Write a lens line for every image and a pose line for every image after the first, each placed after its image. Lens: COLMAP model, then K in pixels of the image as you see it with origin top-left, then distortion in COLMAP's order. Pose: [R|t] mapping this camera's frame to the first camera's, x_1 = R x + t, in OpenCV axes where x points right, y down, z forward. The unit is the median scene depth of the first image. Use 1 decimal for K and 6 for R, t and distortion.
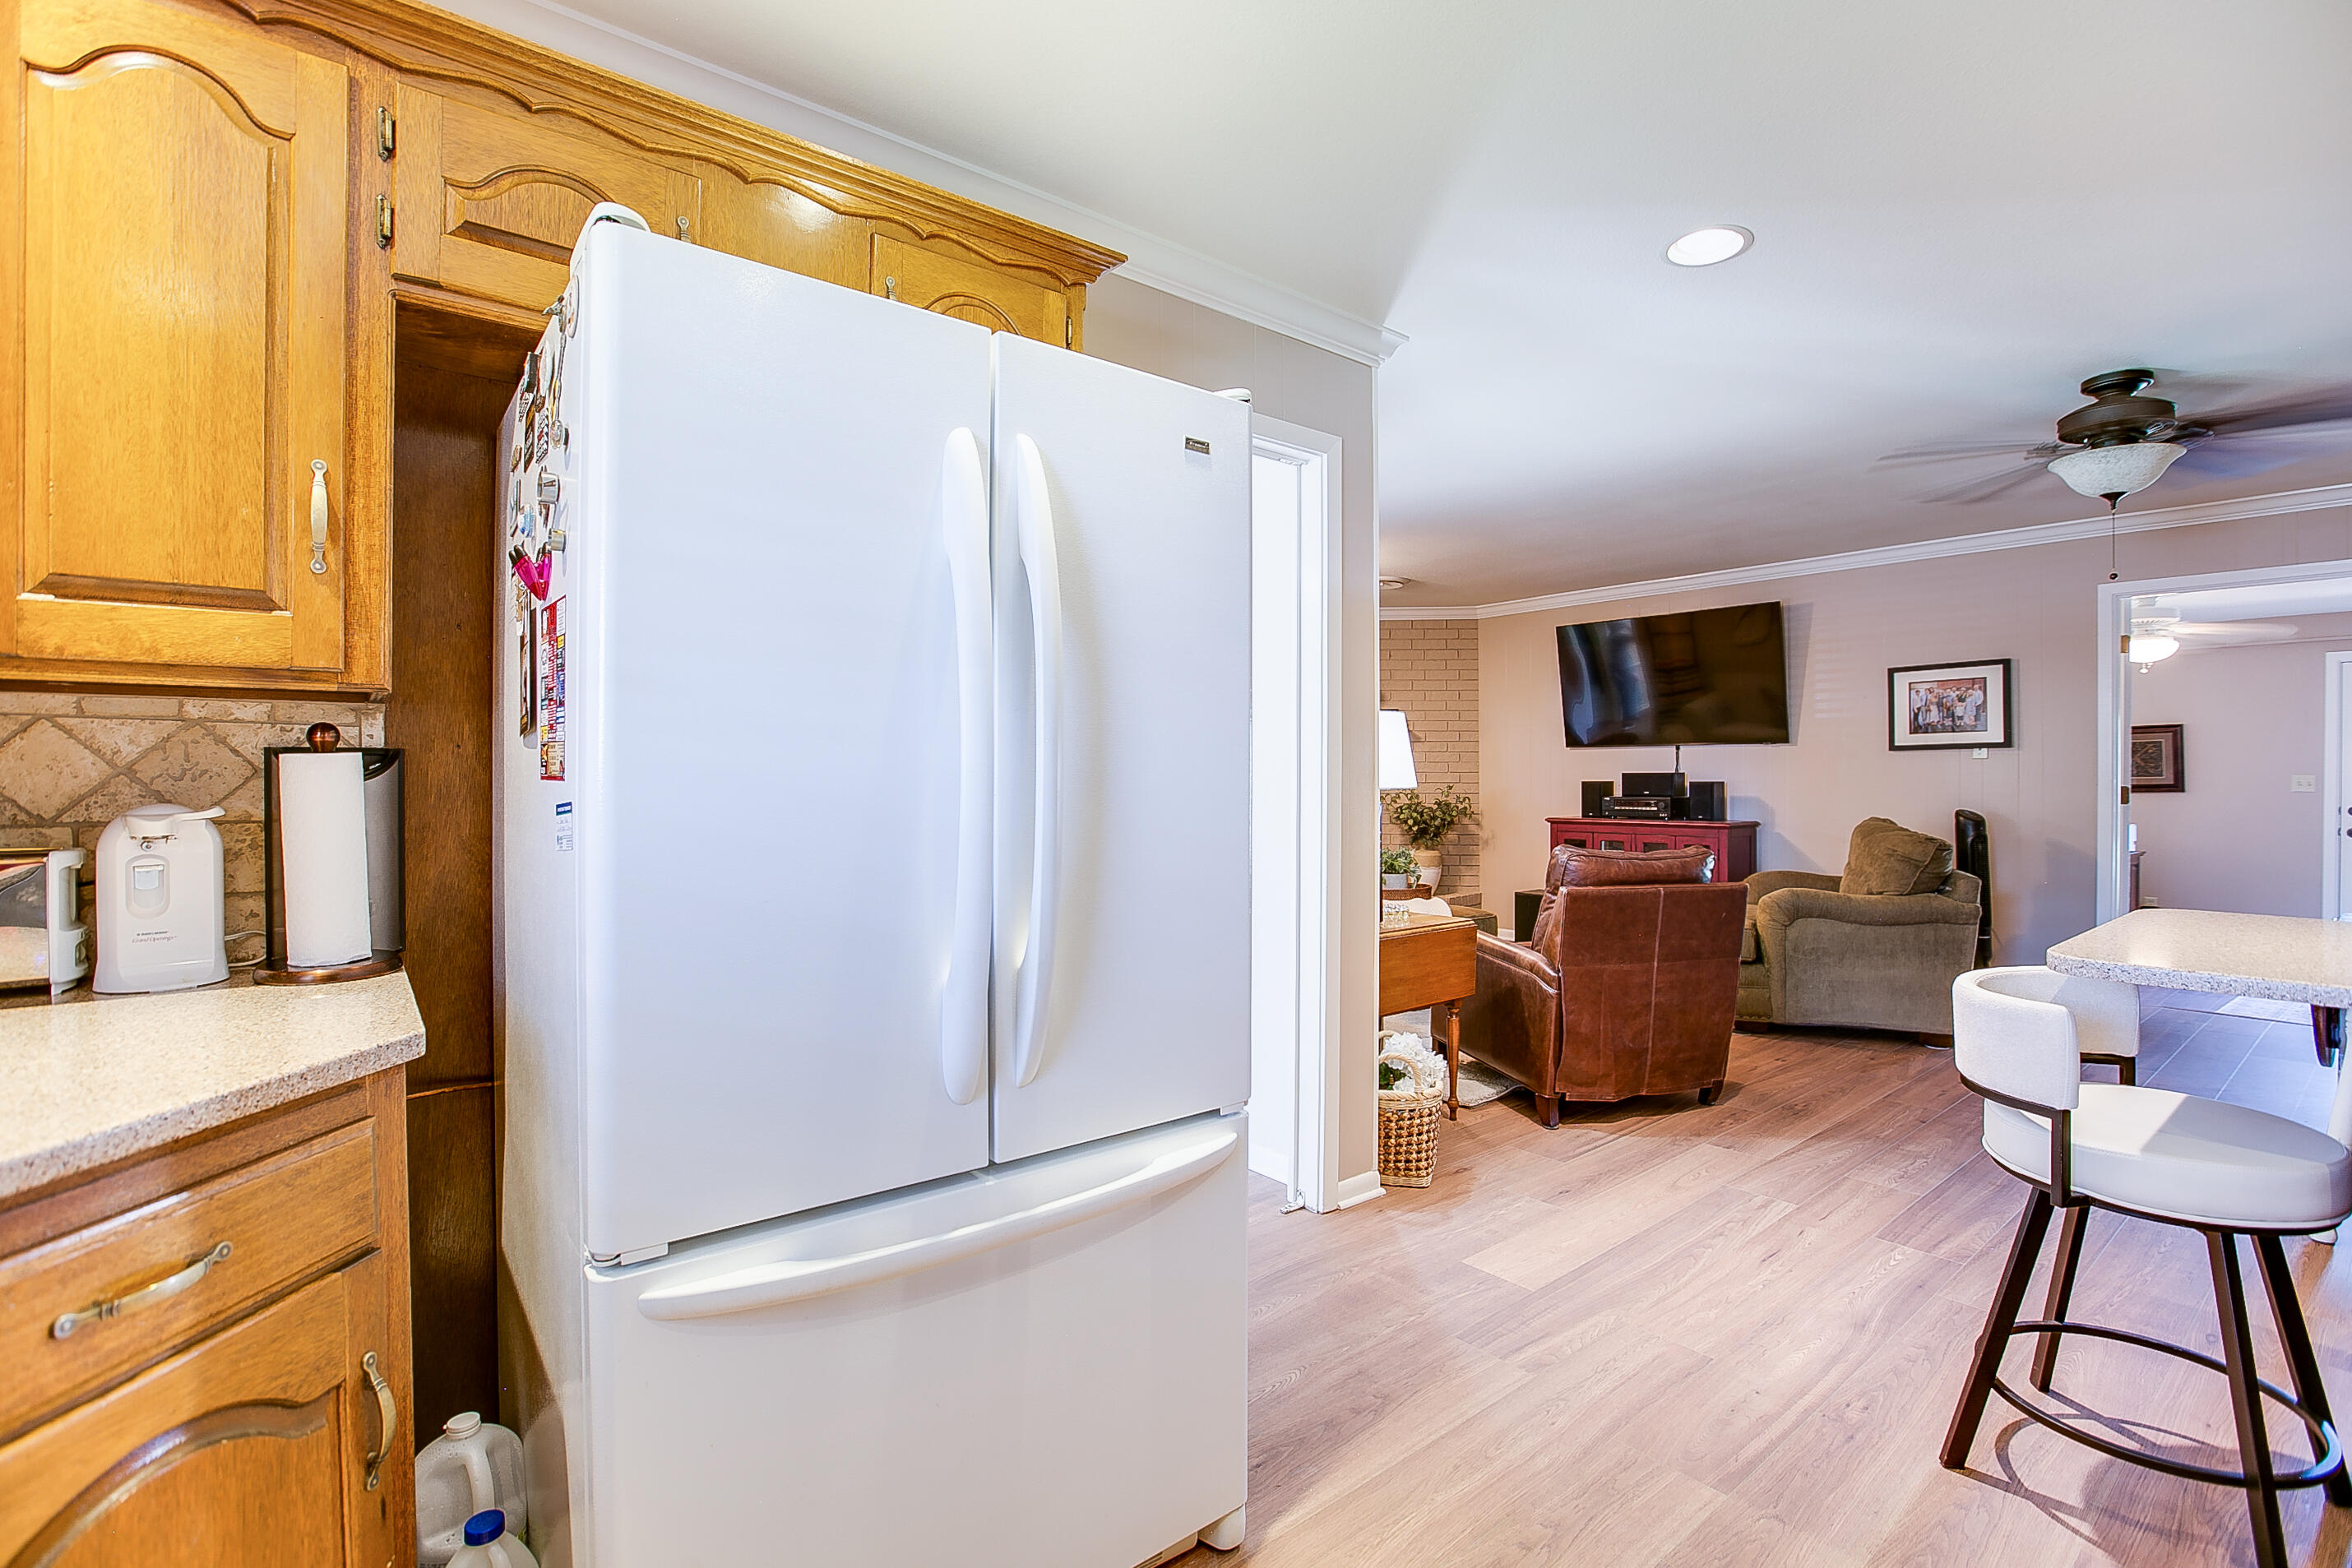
lens RADIAL K [[1077.8, 0, 1156.1], [0, 1077.8, 791.5], [0, 0, 1]] dist [-0.035839, 0.006738]
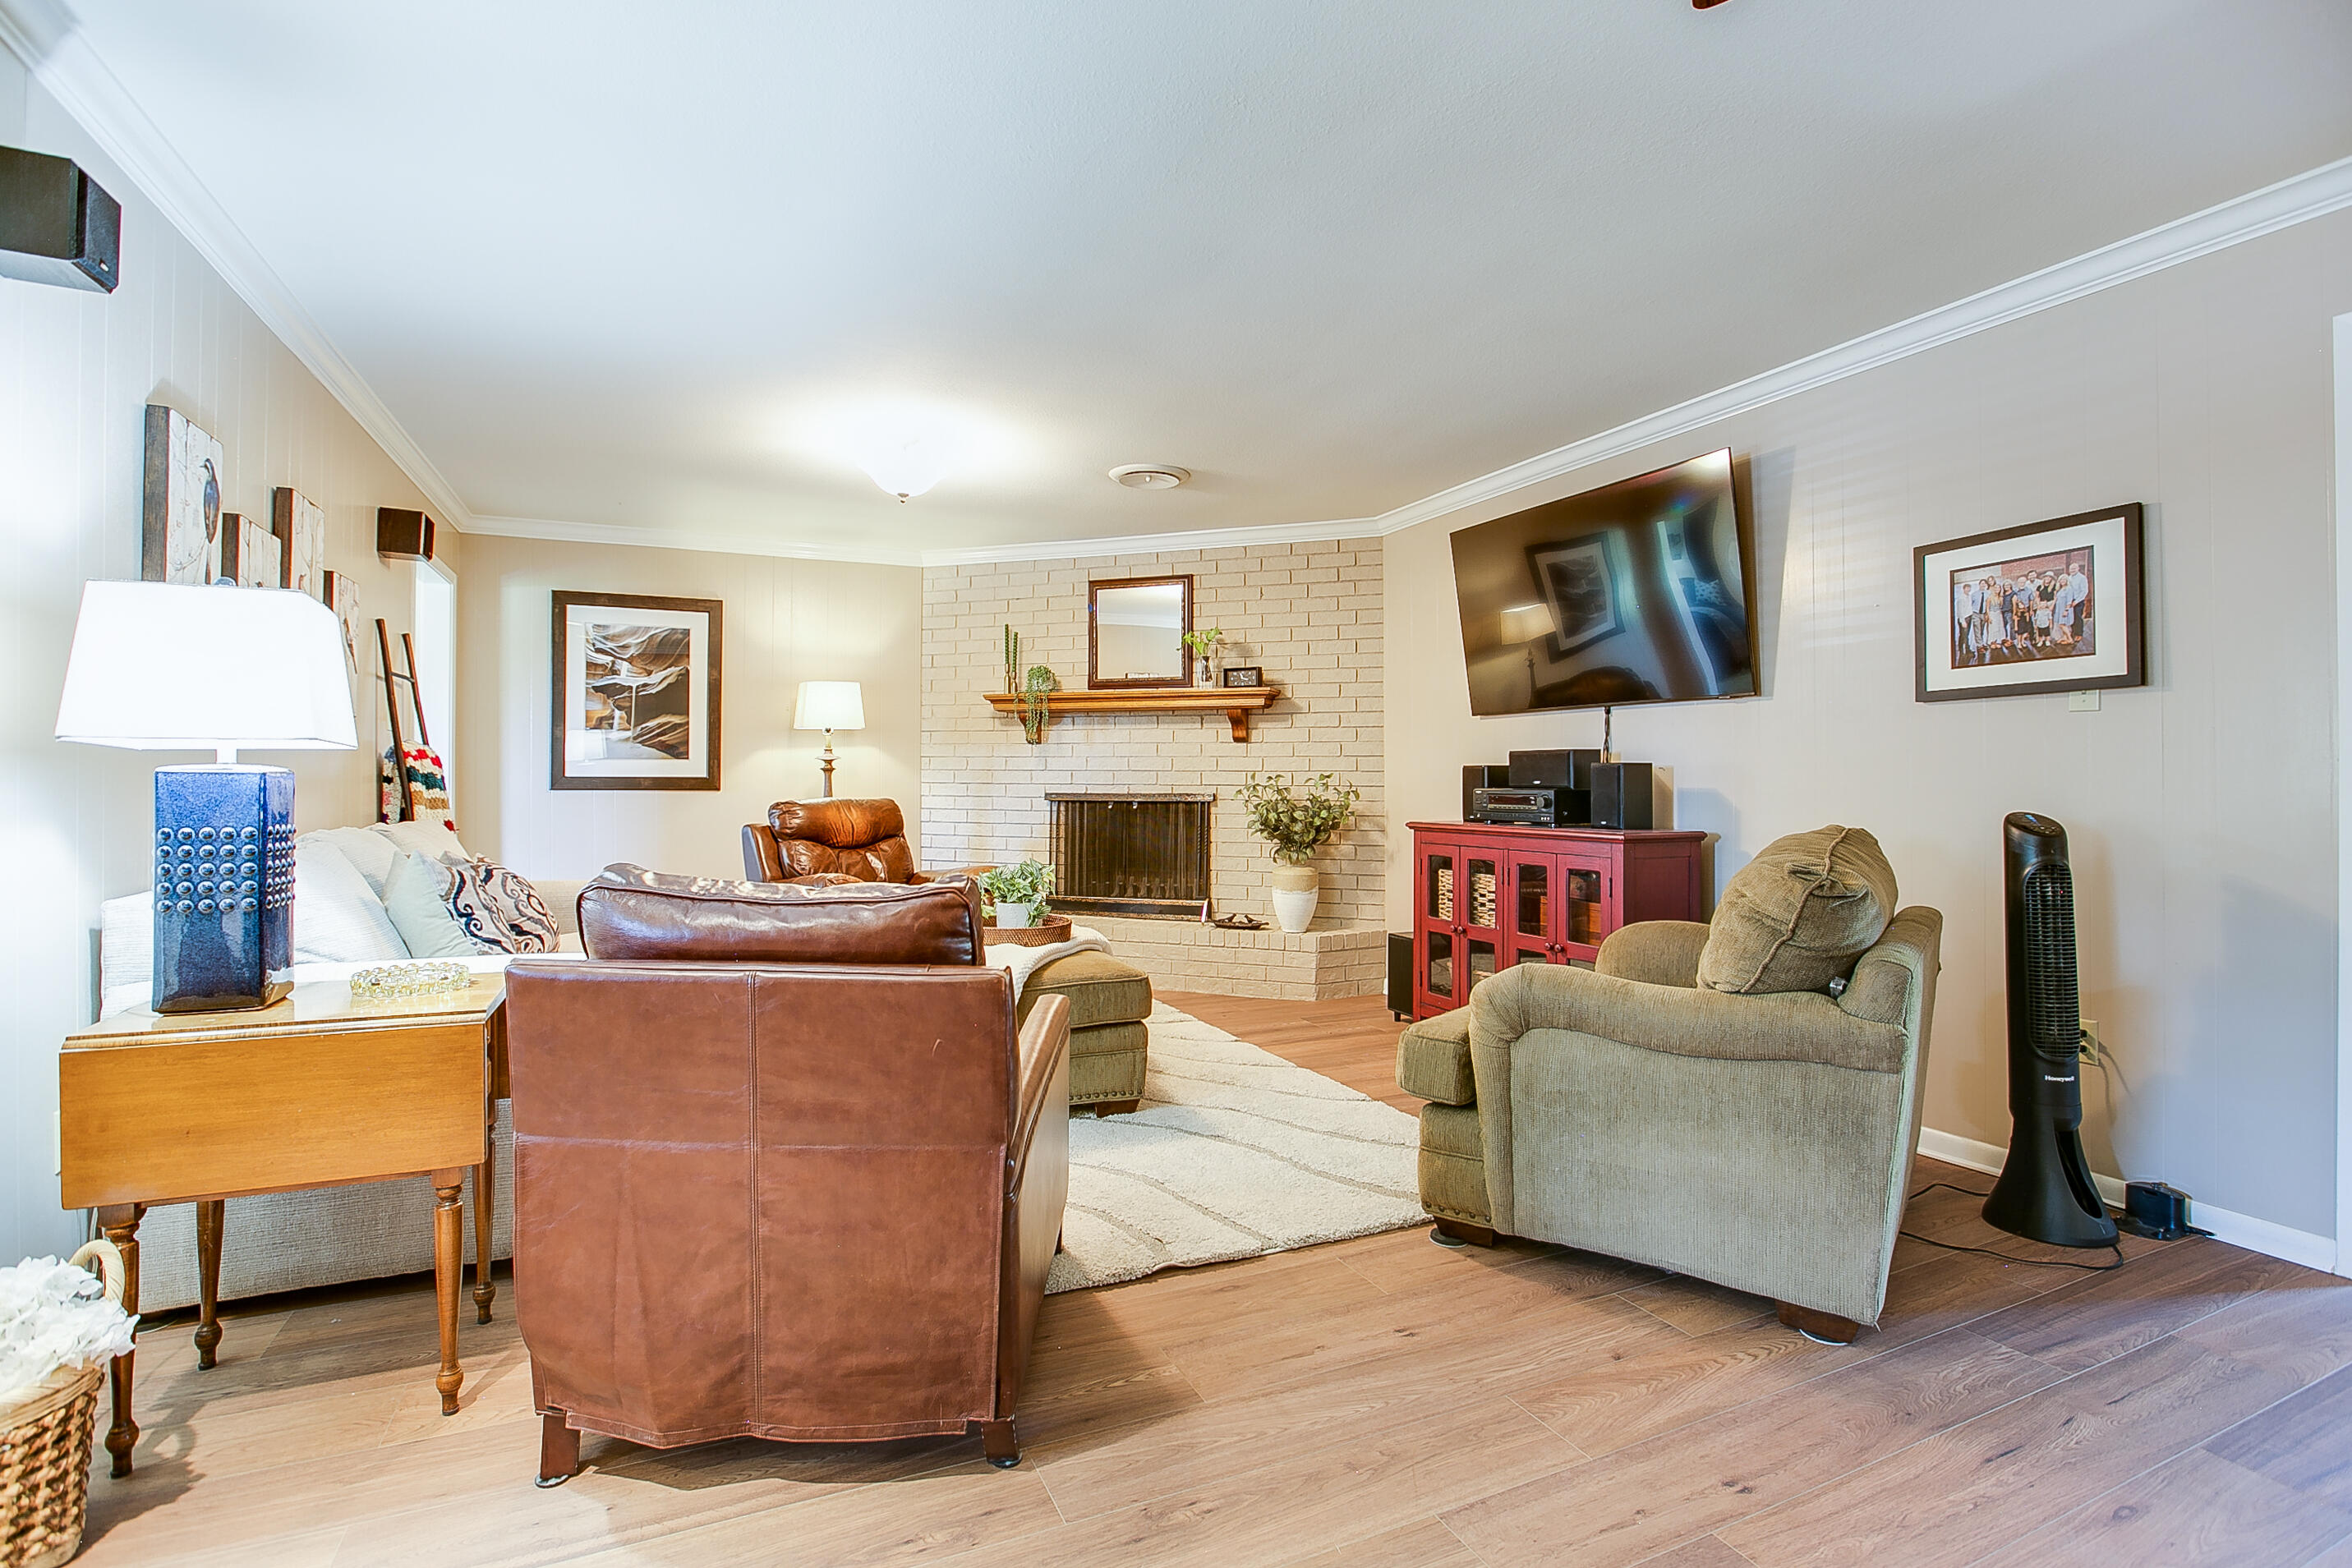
lens RADIAL K [[1077.8, 0, 1176.3], [0, 1077.8, 783.2], [0, 0, 1]] dist [-0.035839, 0.006738]
pose [[0.968590, 0.007114, -0.248561, 0.473295], [-0.010226, 0.999885, -0.011231, 0.012187], [0.248453, 0.013420, 0.968551, 0.402061]]
